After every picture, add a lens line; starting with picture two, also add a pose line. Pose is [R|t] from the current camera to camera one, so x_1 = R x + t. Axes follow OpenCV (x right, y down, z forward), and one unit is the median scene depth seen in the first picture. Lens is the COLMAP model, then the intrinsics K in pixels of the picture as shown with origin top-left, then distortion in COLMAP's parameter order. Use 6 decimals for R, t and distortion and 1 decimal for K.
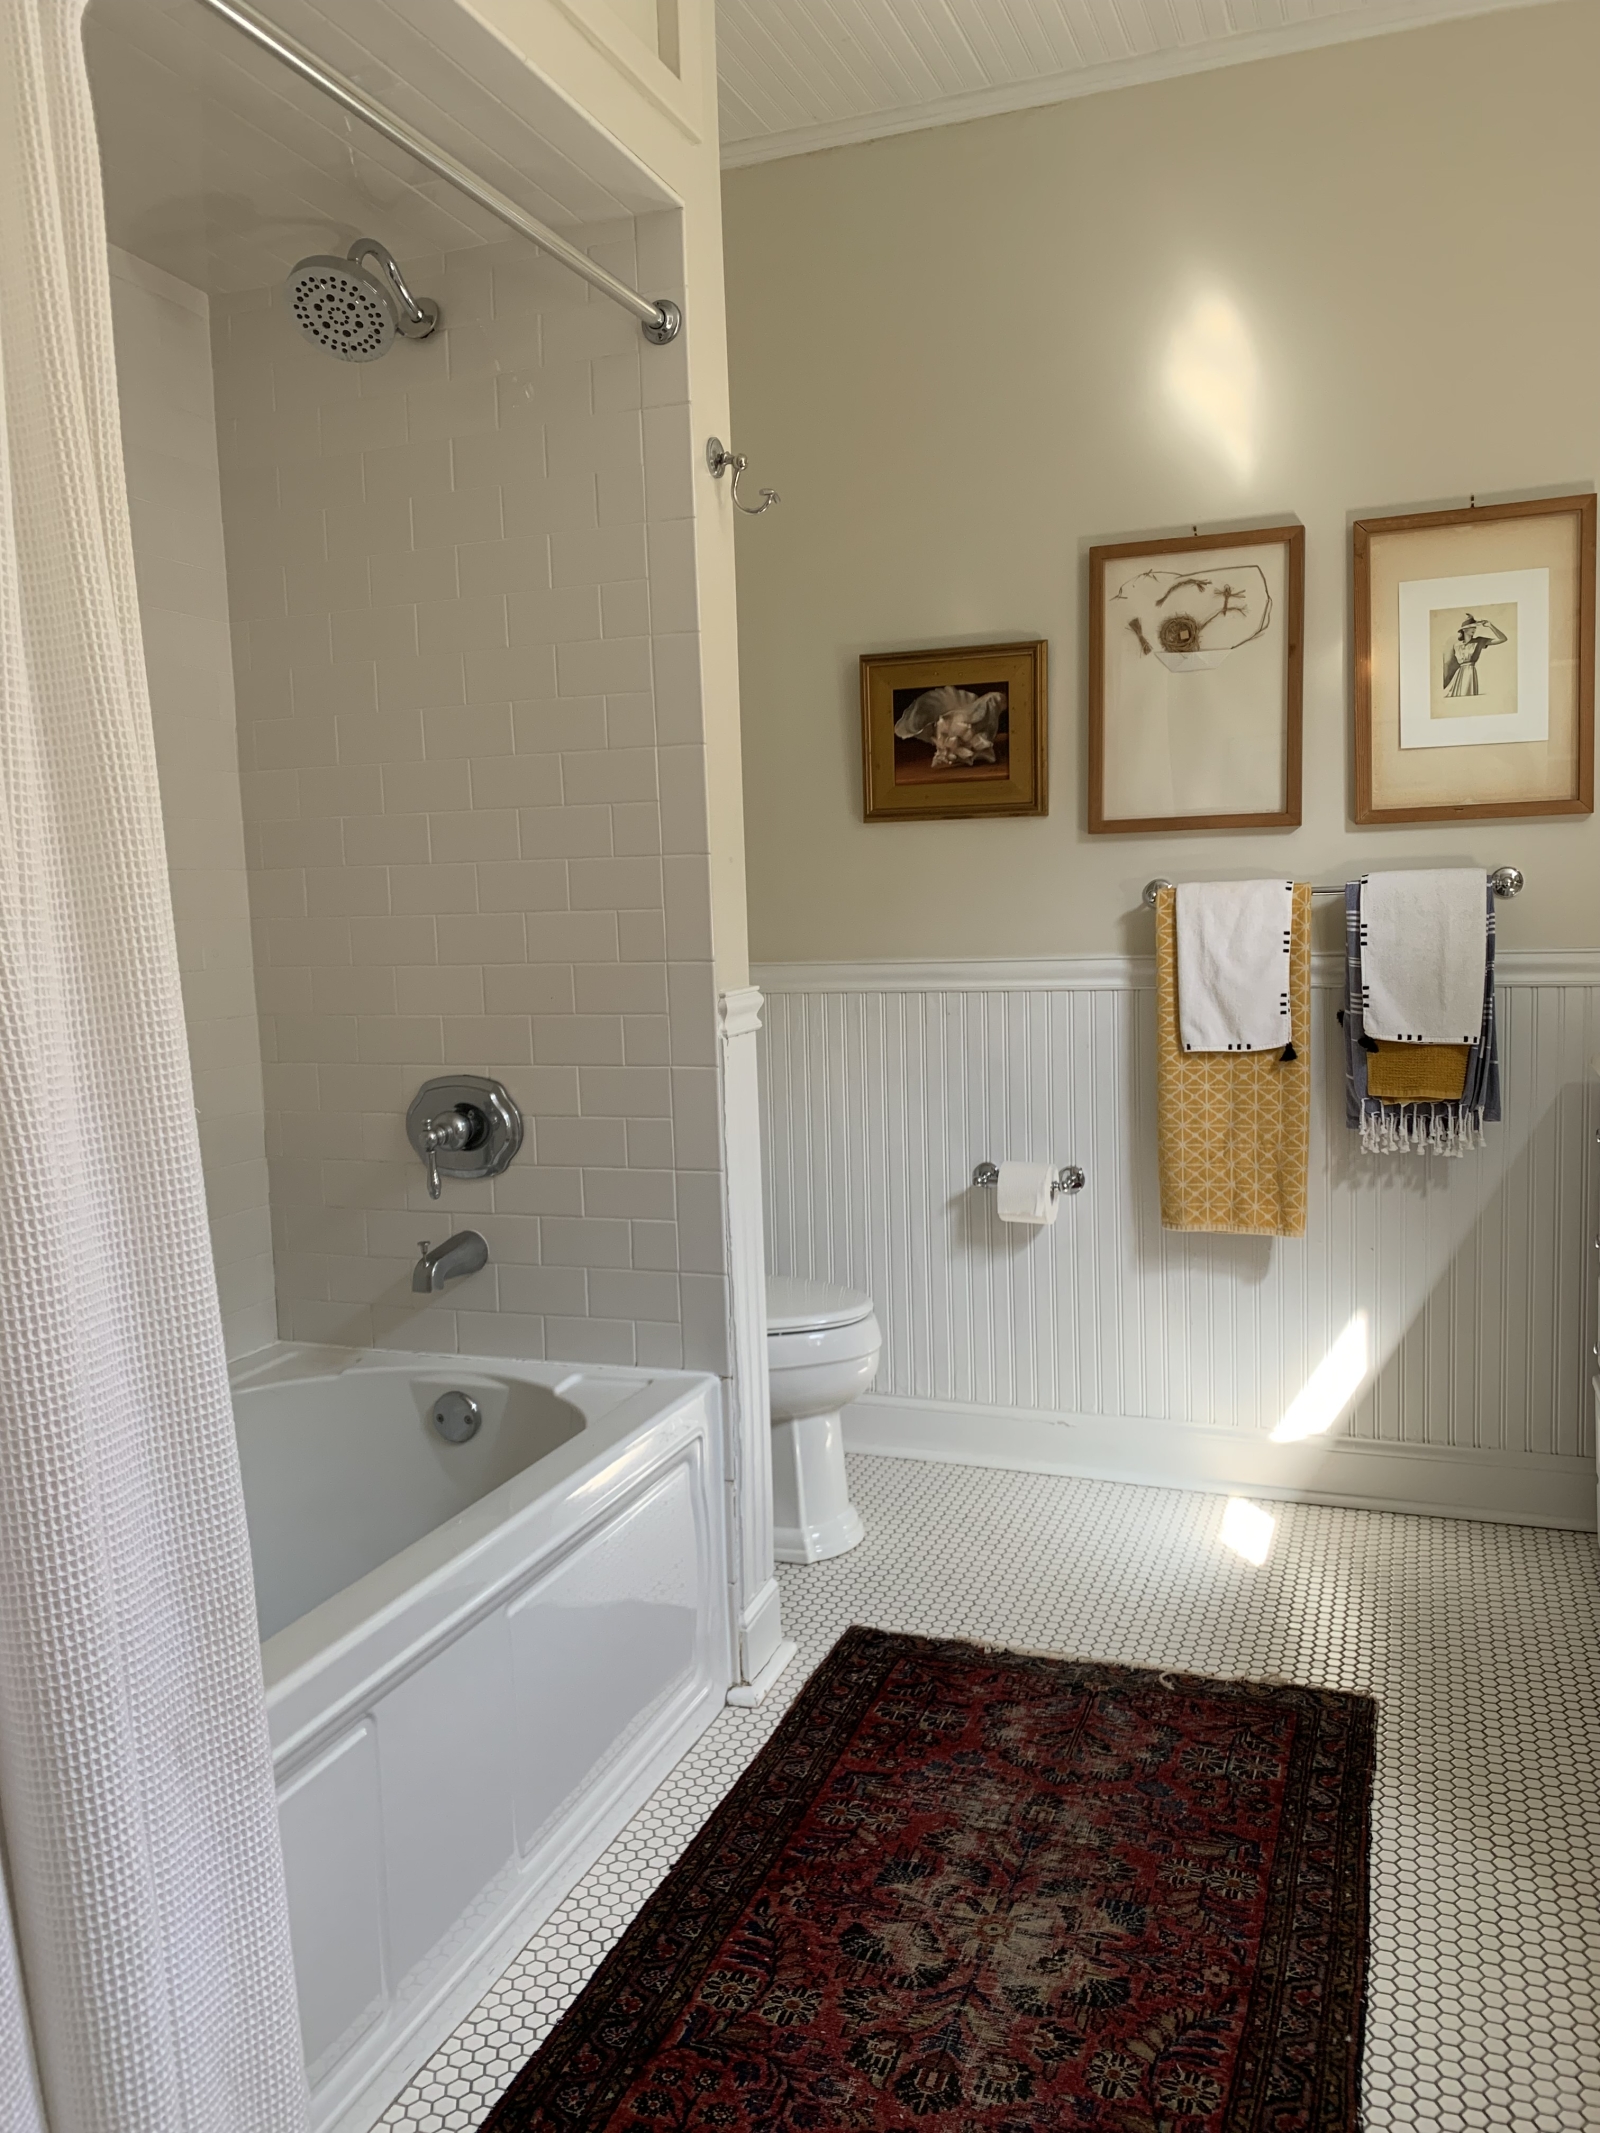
lens RADIAL K [[1653.1, 0, 800.0], [0, 1653.1, 1066.5], [0, 0, 1]] dist [0.043452, -0.051695]
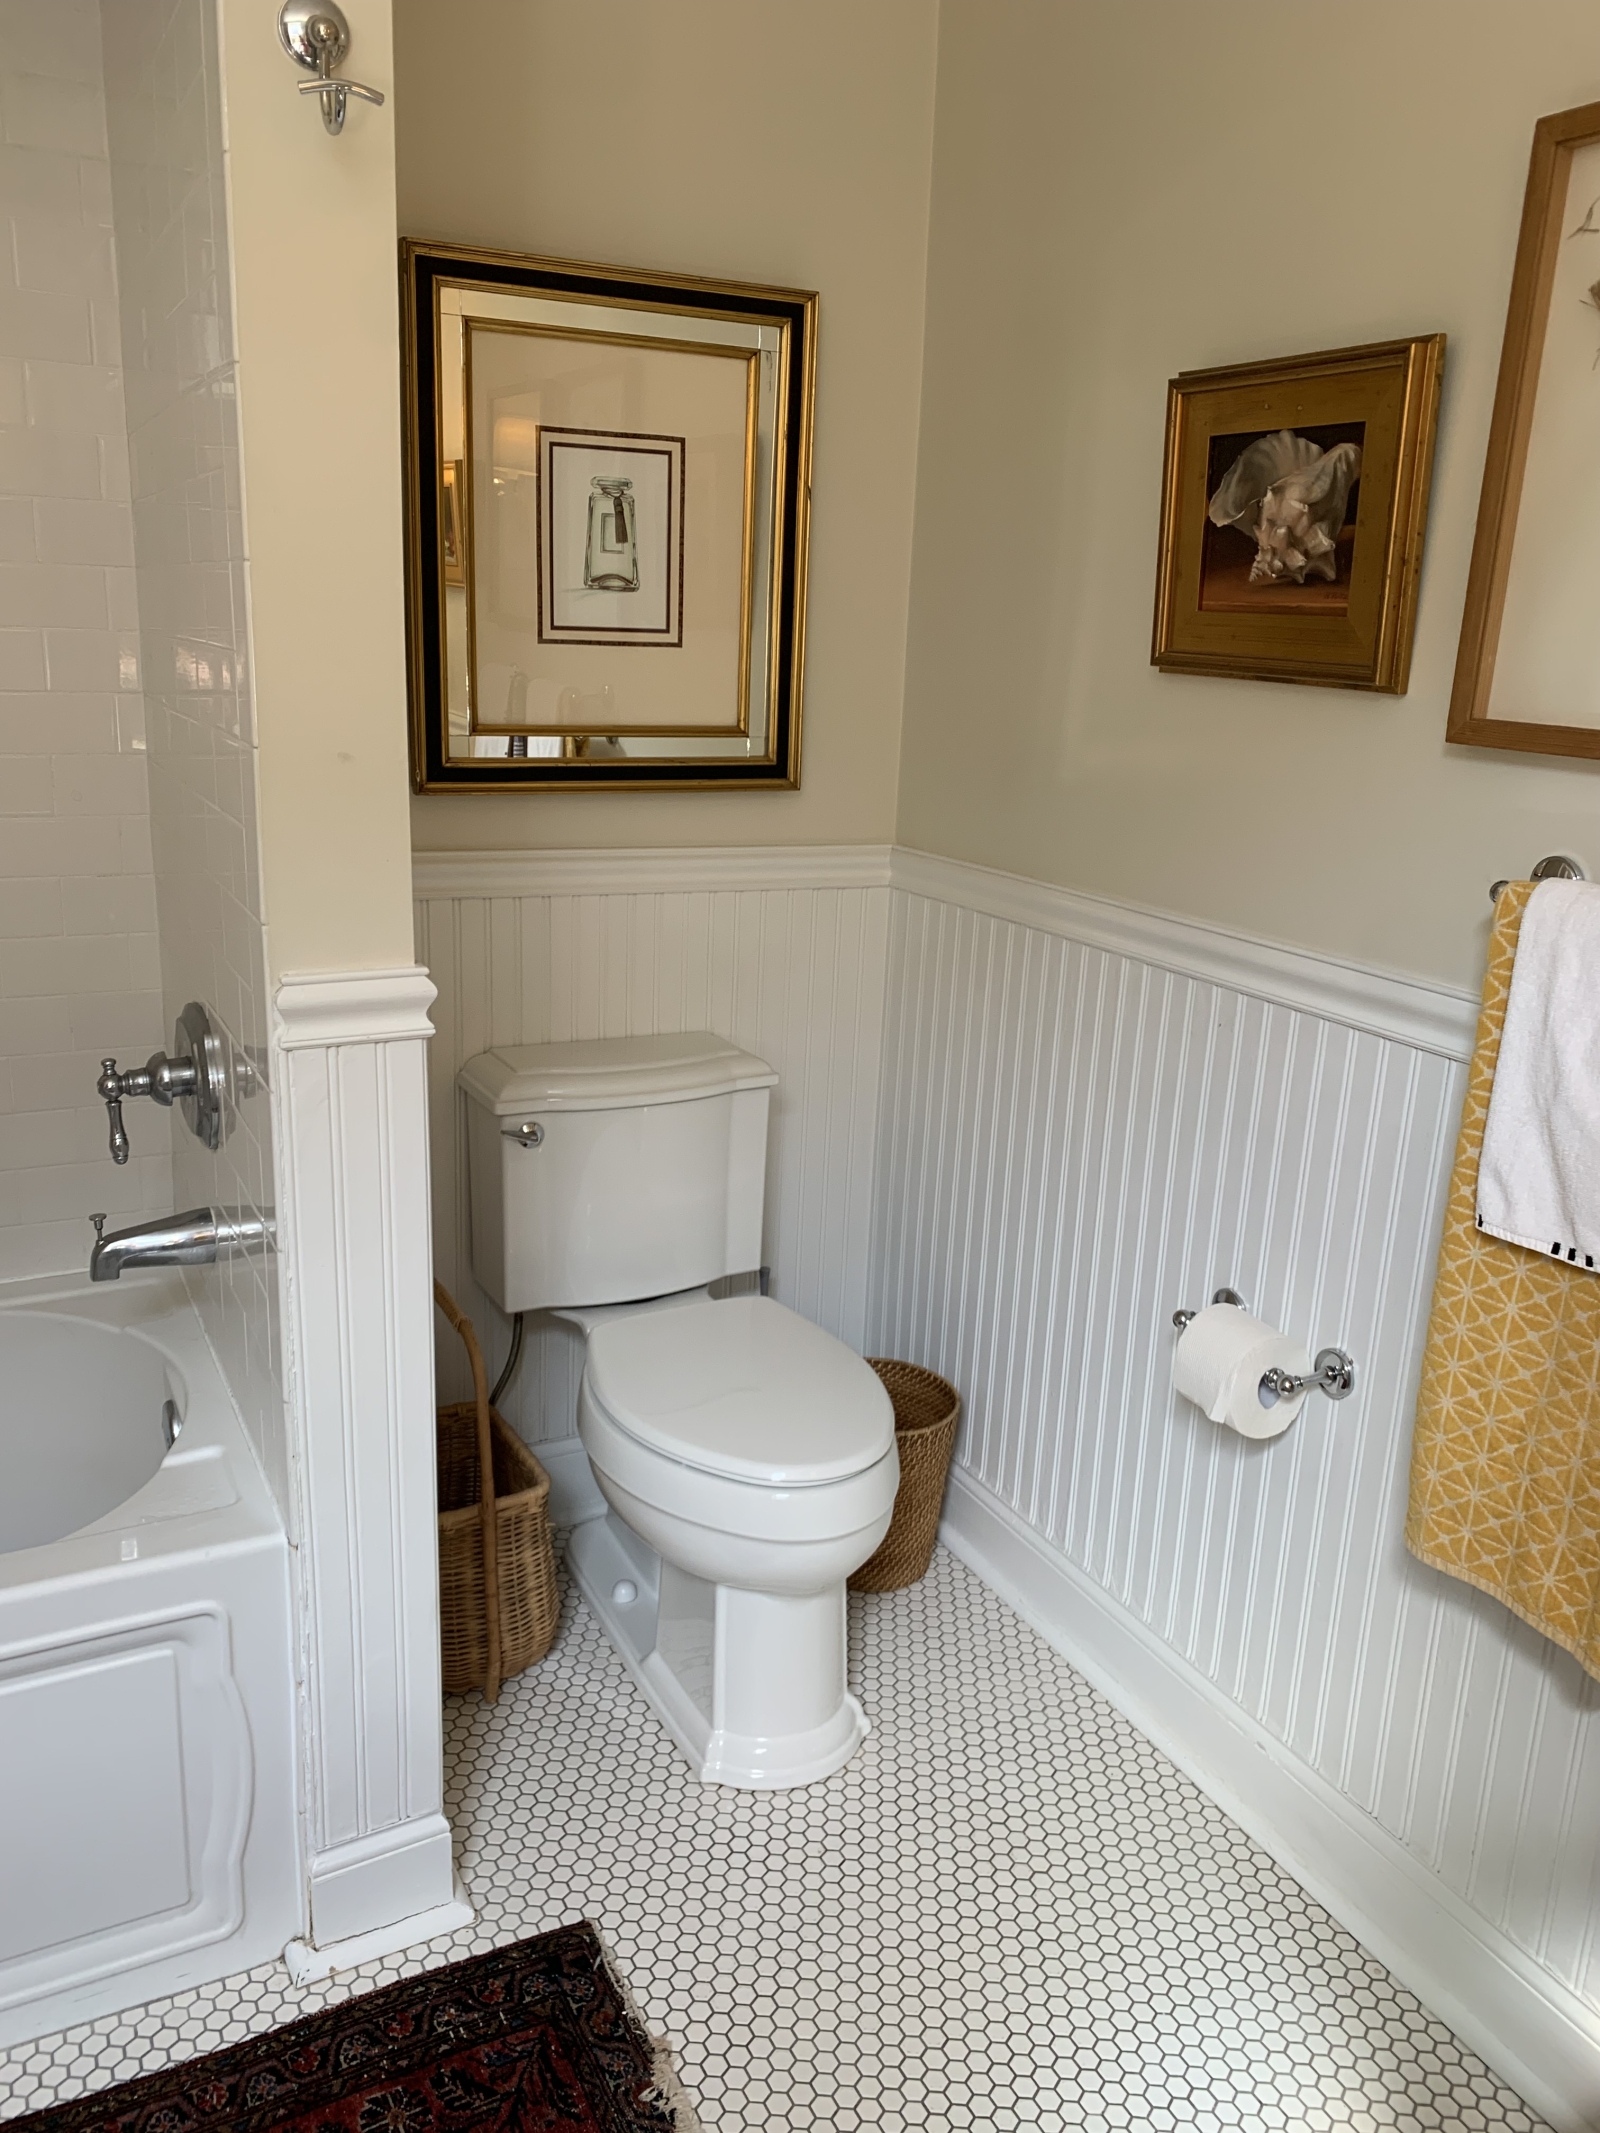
lens RADIAL K [[1669.7, 0, 800.0], [0, 1669.7, 1066.5], [0, 0, 1]] dist [-0.063908, 0.064969]
pose [[0.737858, 0.235723, -0.632456, 0.376993], [-0.131152, 0.969245, 0.208238, -0.127384], [0.662092, -0.070702, 0.746080, 0.510815]]
